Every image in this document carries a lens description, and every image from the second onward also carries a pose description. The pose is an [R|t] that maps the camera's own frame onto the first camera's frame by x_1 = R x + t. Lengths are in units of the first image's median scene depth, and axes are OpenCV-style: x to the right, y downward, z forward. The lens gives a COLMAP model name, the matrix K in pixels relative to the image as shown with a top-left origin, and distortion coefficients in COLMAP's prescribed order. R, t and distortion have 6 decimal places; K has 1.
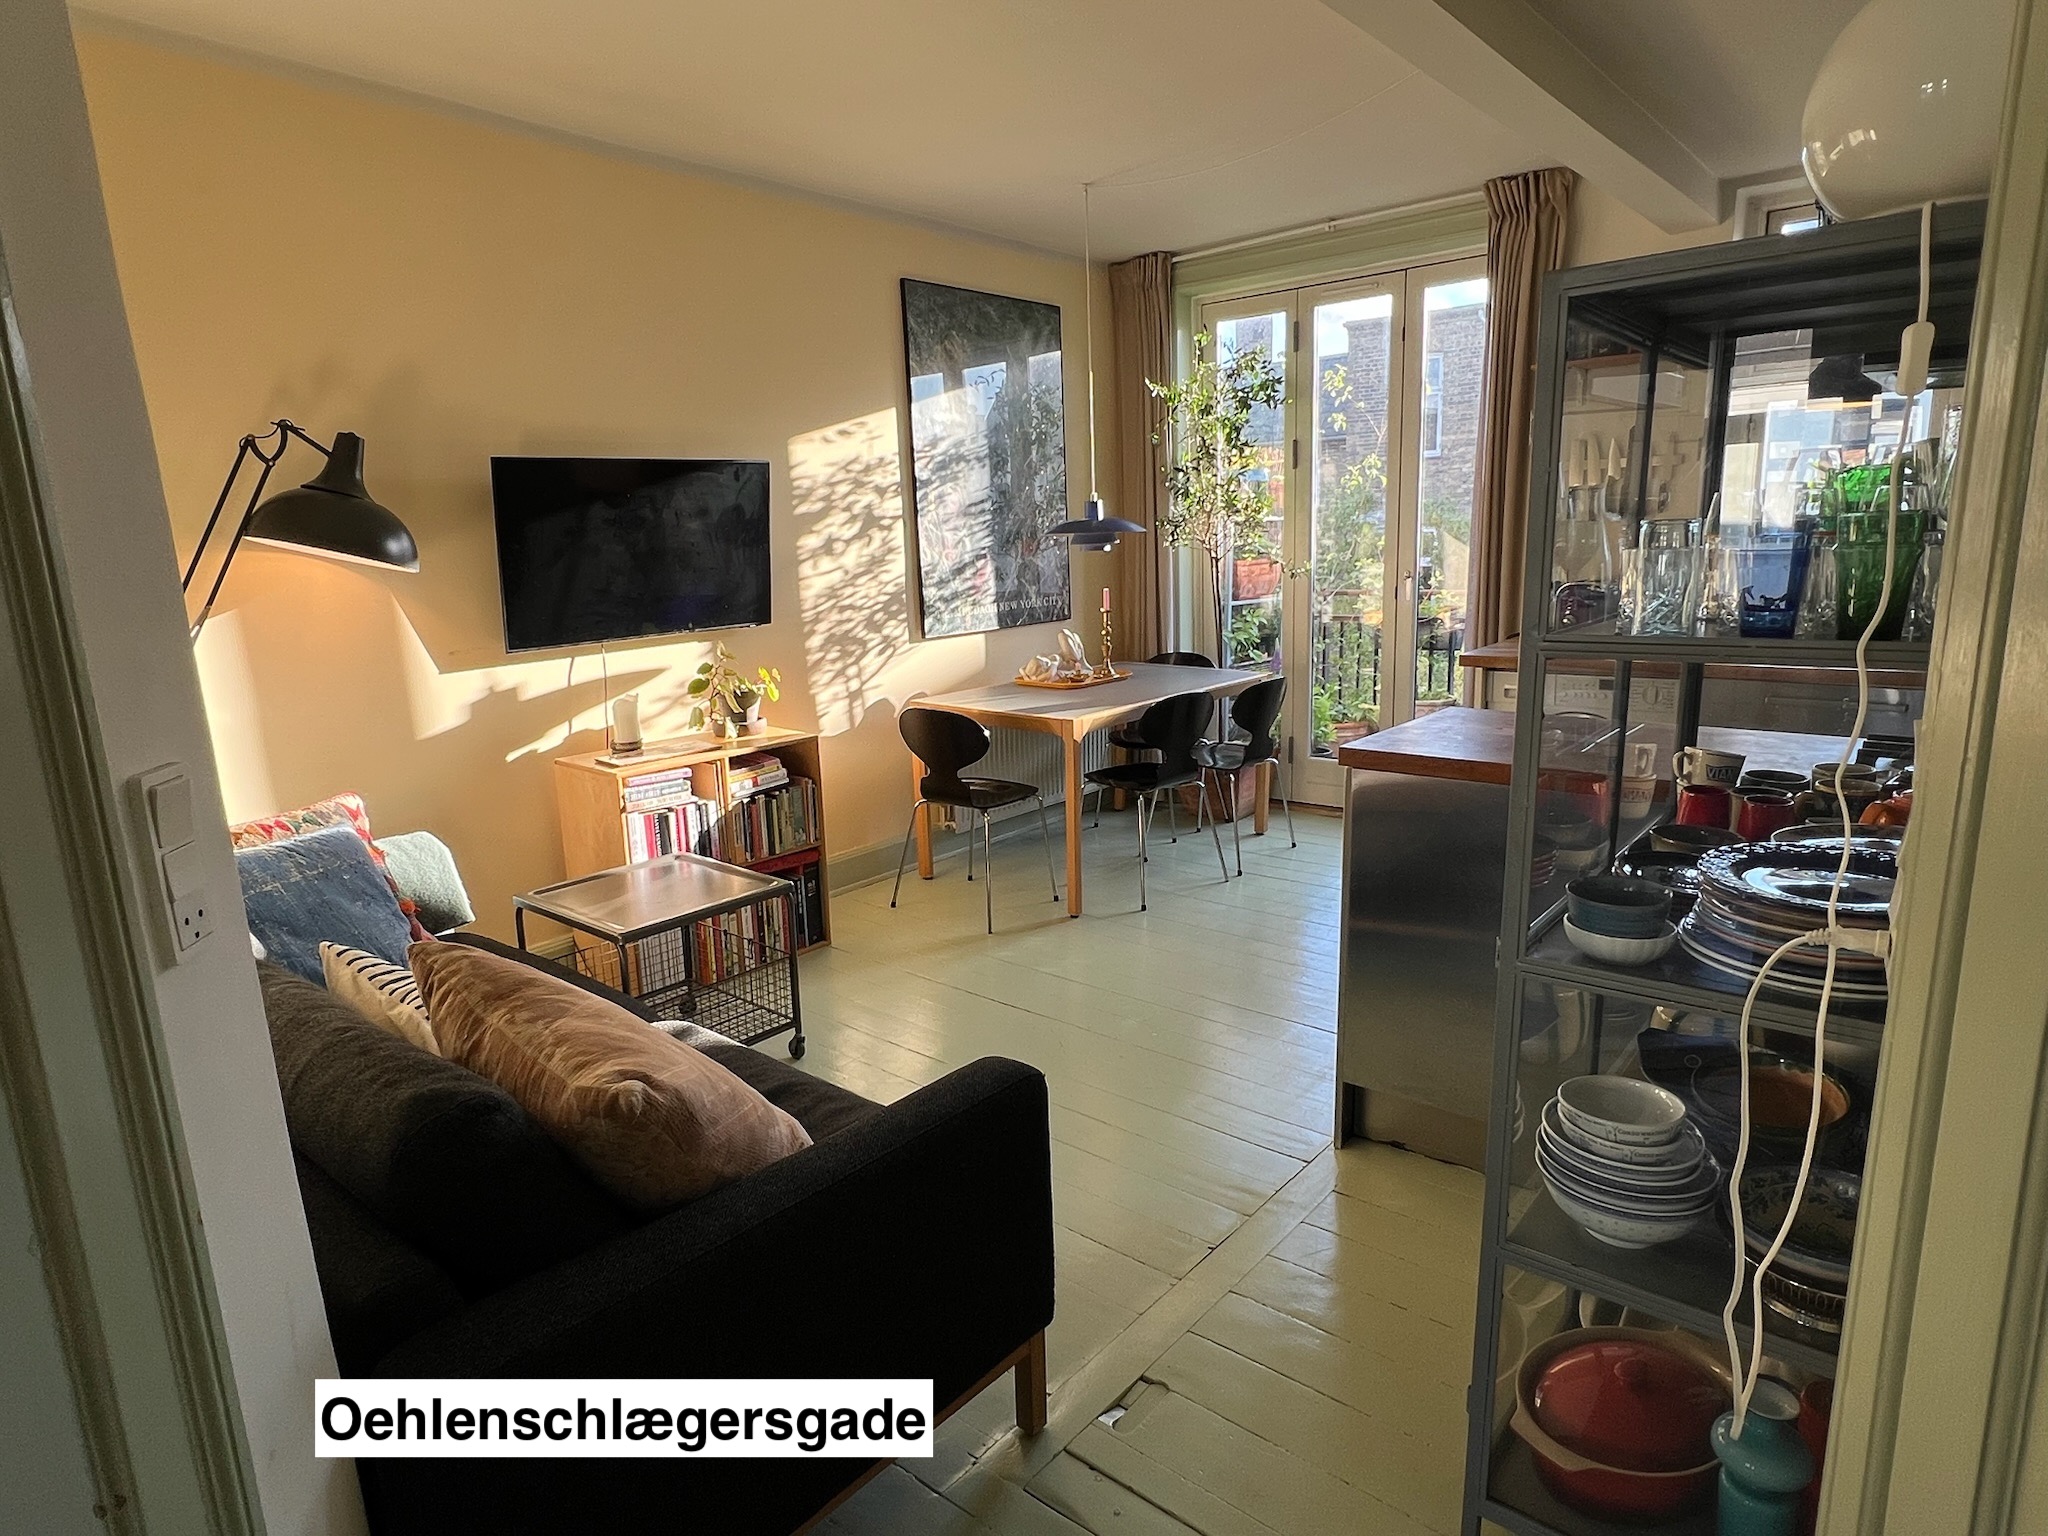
lens RADIAL K [[1169.0, 0, 1015.5], [0, 1169.0, 772.8], [0, 0, 1]] dist [-0.001984, 0.000732]
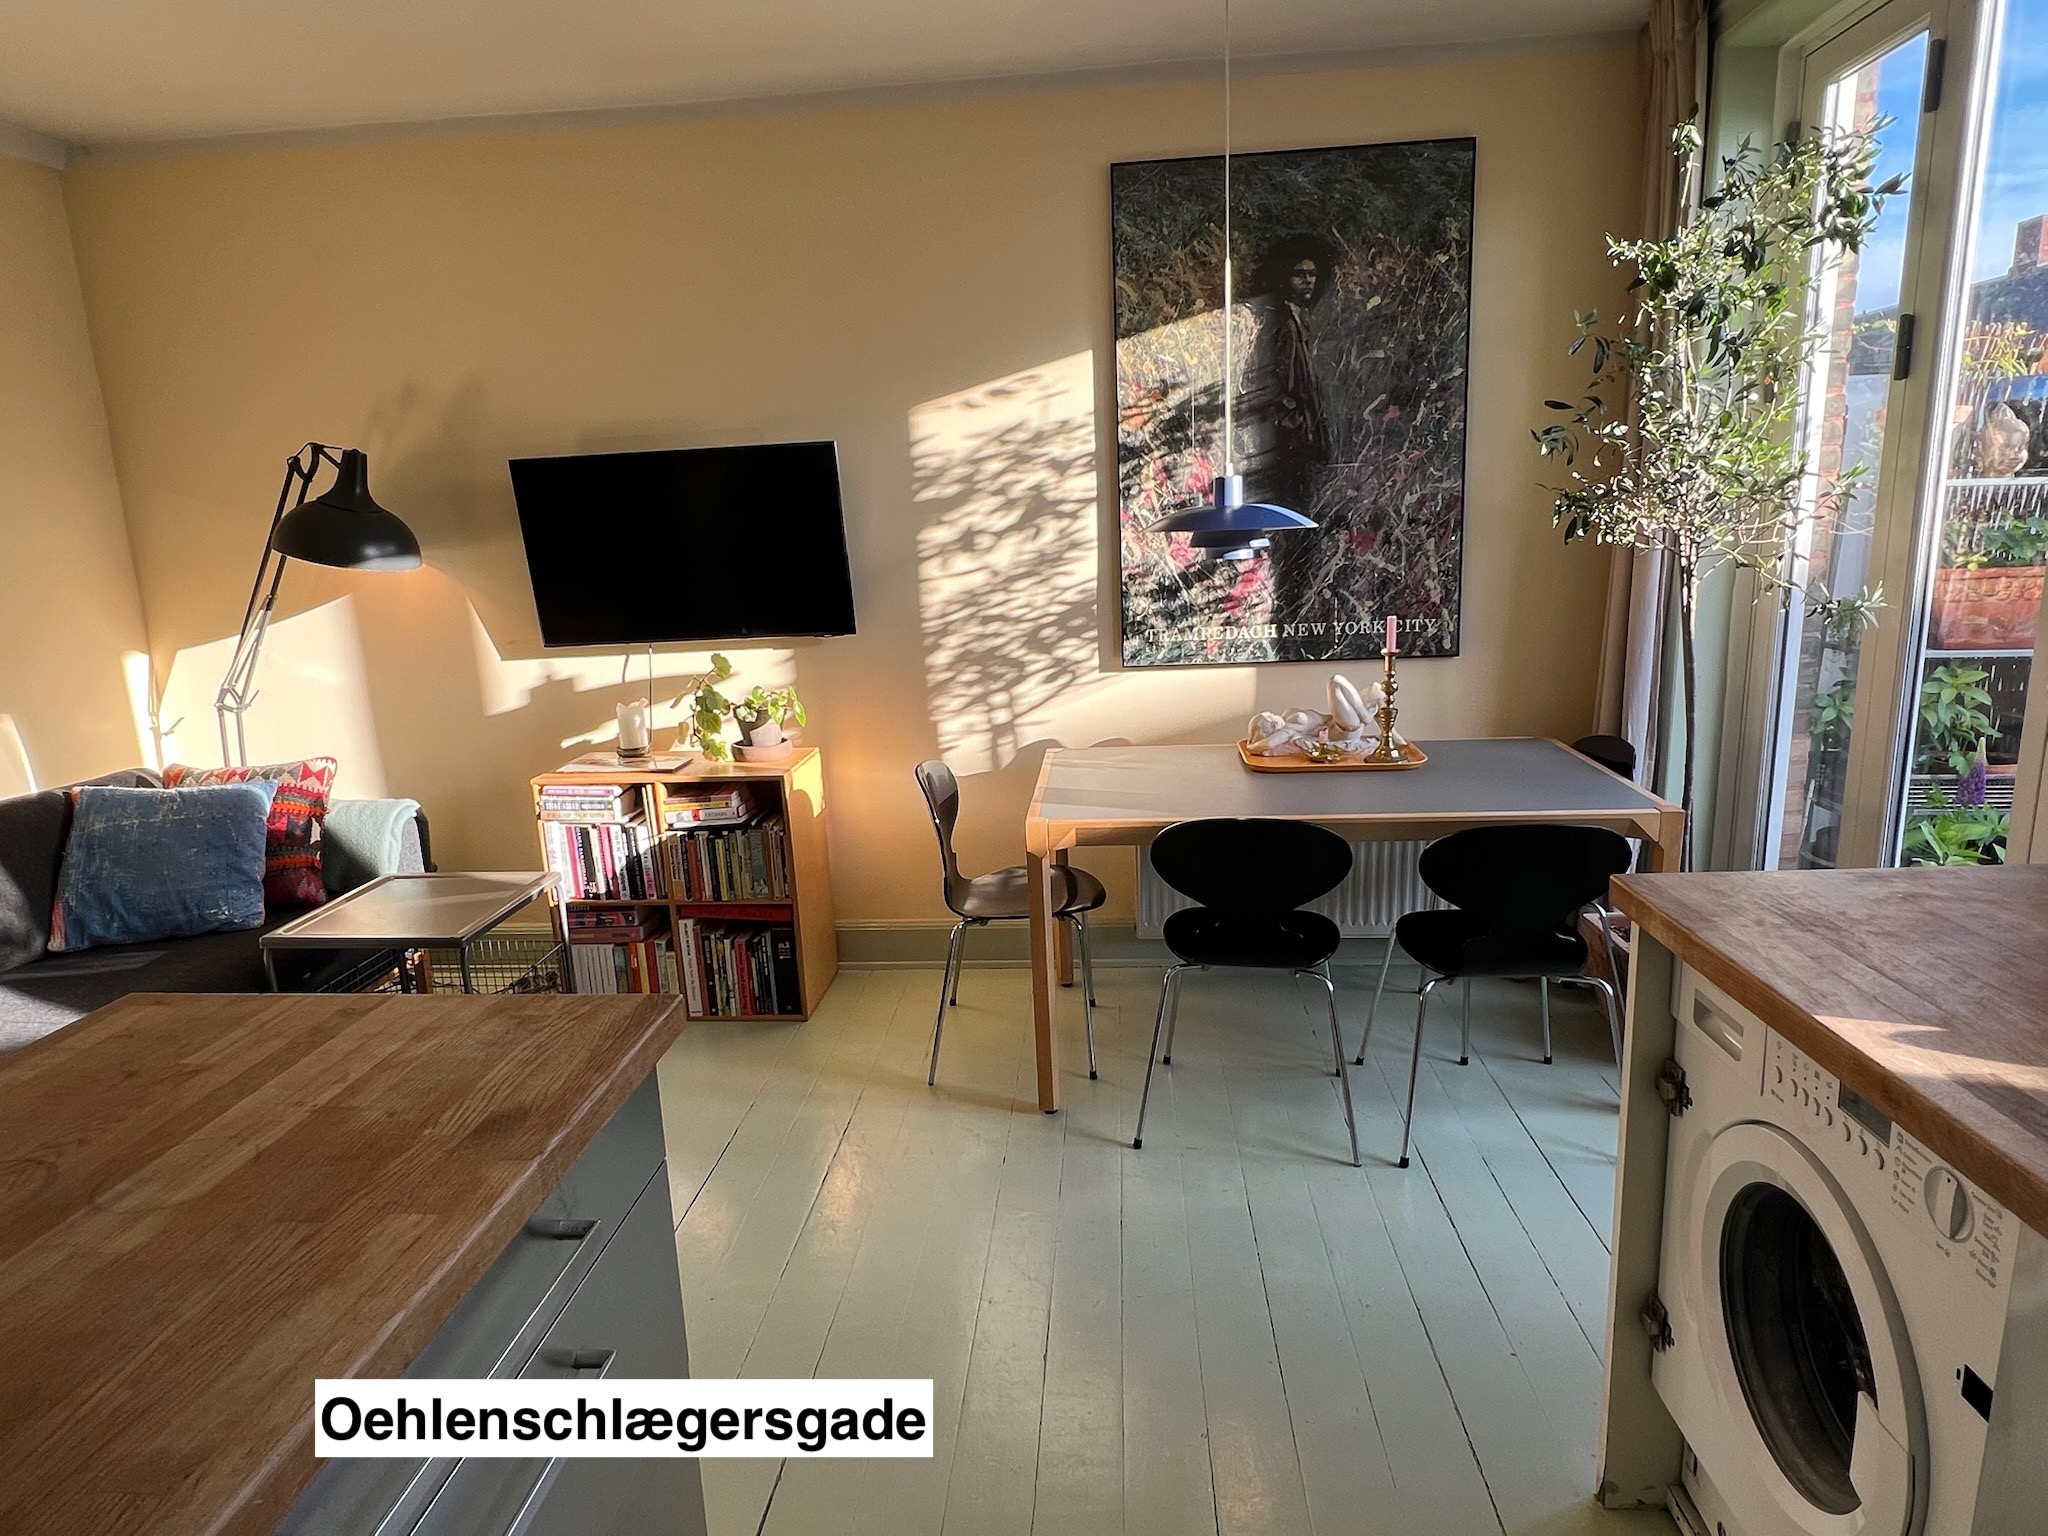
lens RADIAL K [[1169.0, 0, 1016.5], [0, 1169.0, 768.1], [0, 0, 1]] dist [-0.001984, 0.000732]
pose [[0.580165, 0.182501, -0.793790, 0.507998], [-0.145445, 0.982123, 0.119498, -0.139314], [0.801408, 0.046124, 0.596337, 0.551271]]
